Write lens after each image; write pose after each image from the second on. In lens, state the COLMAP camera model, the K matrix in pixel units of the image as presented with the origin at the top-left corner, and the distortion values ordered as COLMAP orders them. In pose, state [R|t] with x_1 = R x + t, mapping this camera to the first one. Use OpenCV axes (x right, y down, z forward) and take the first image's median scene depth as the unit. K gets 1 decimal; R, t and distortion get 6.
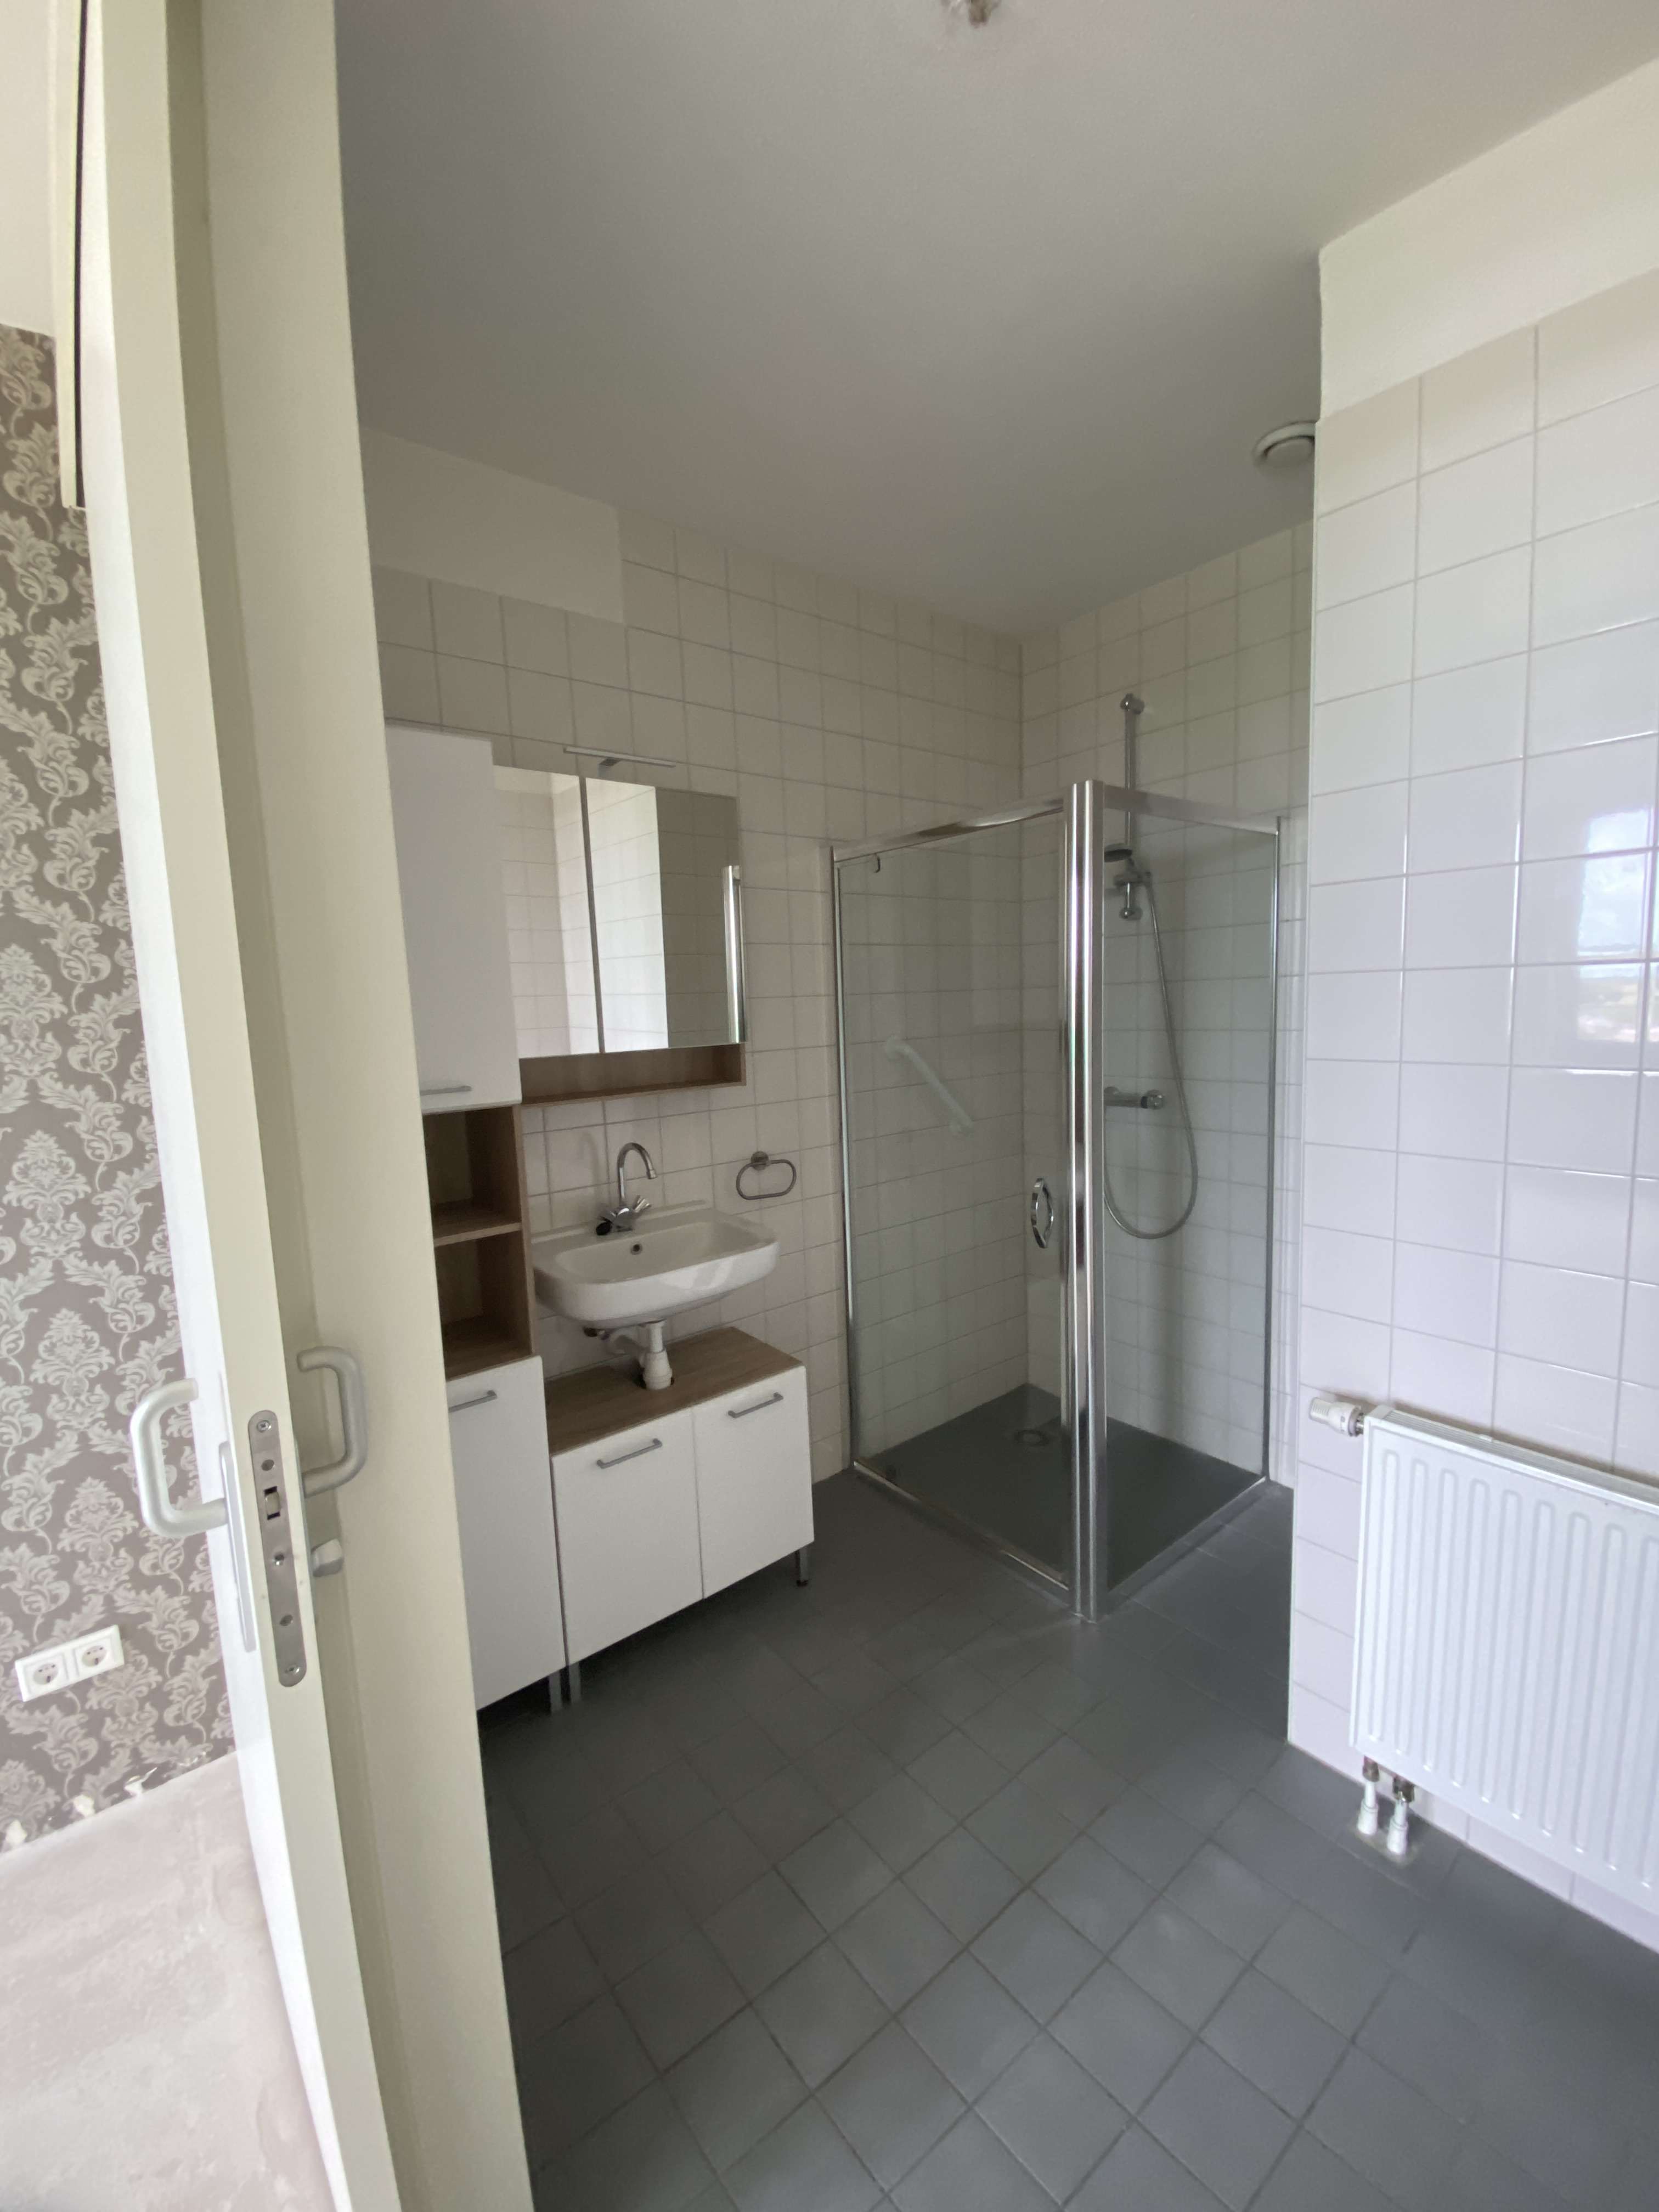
lens RADIAL K [[895.8, 0, 829.5], [0, 895.8, 1106.0], [0, 0, 1]] dist [-0.001004, -0.011293]
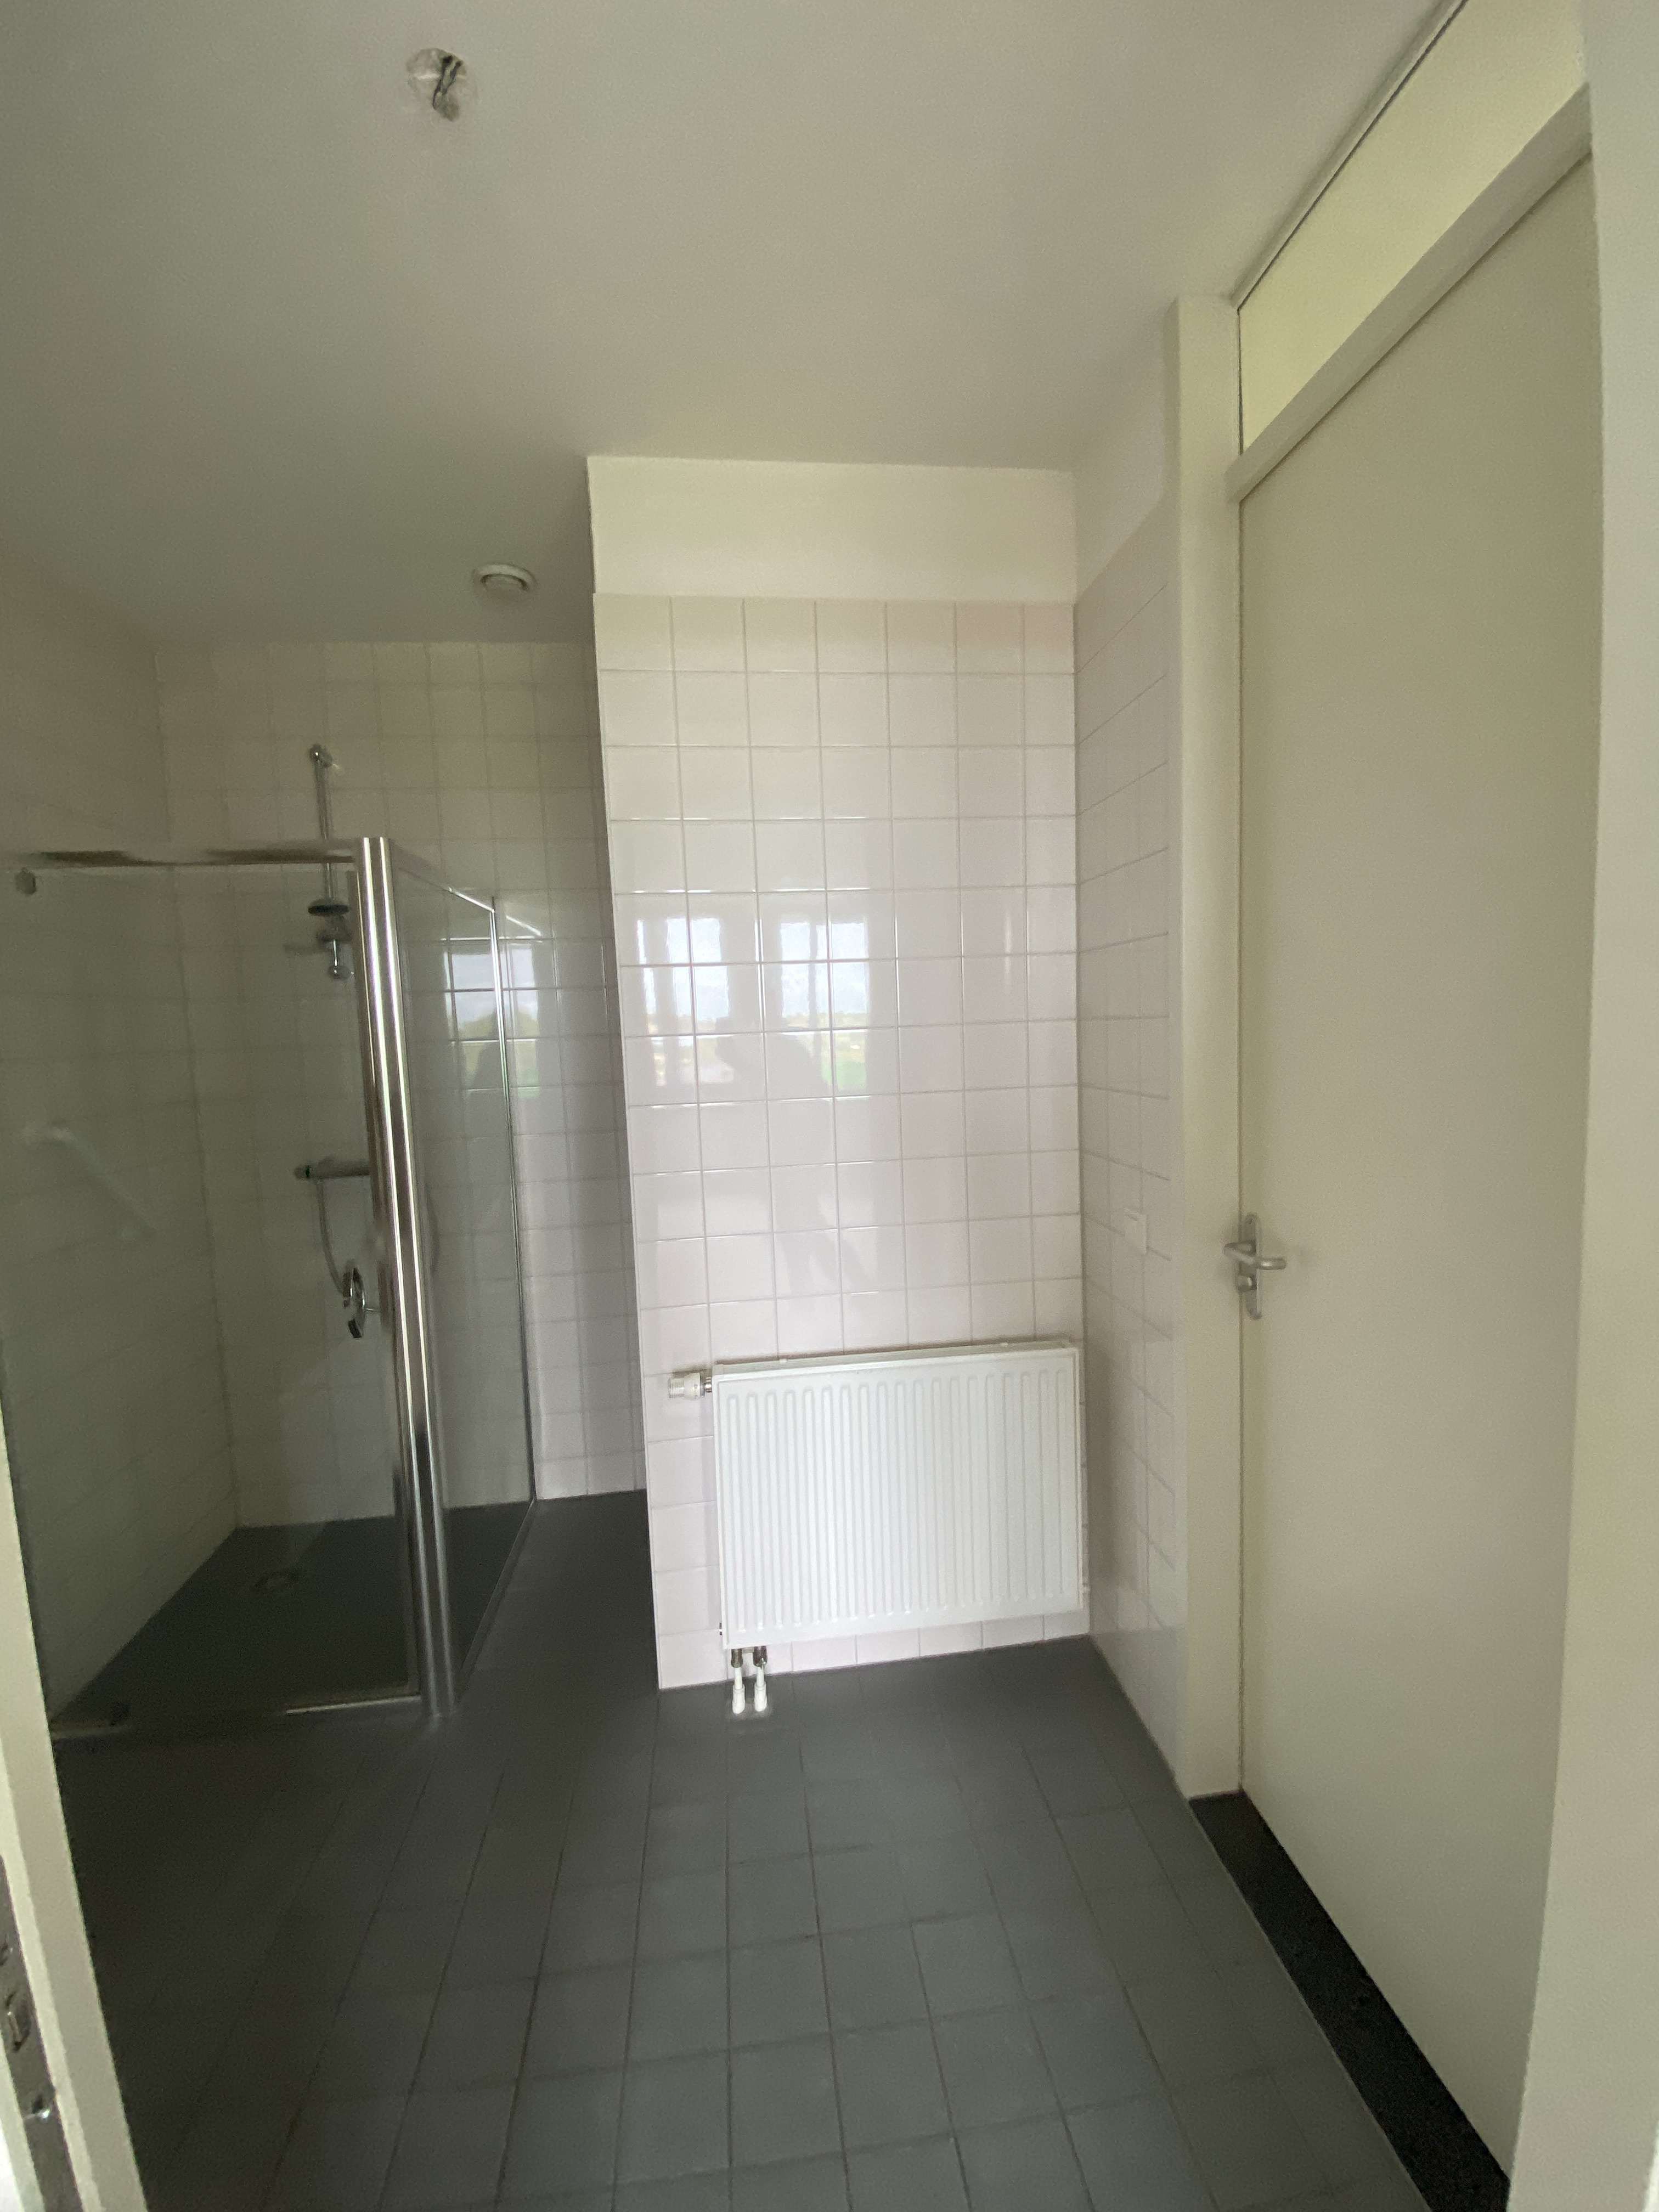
lens RADIAL K [[895.8, 0, 829.5], [0, 895.8, 1106.0], [0, 0, 1]] dist [-0.001004, -0.011293]
pose [[0.518512, -0.058479, 0.853068, -0.368268], [0.121841, 0.992531, -0.006019, -0.009699], [-0.846345, 0.107060, 0.521764, 0.139047]]
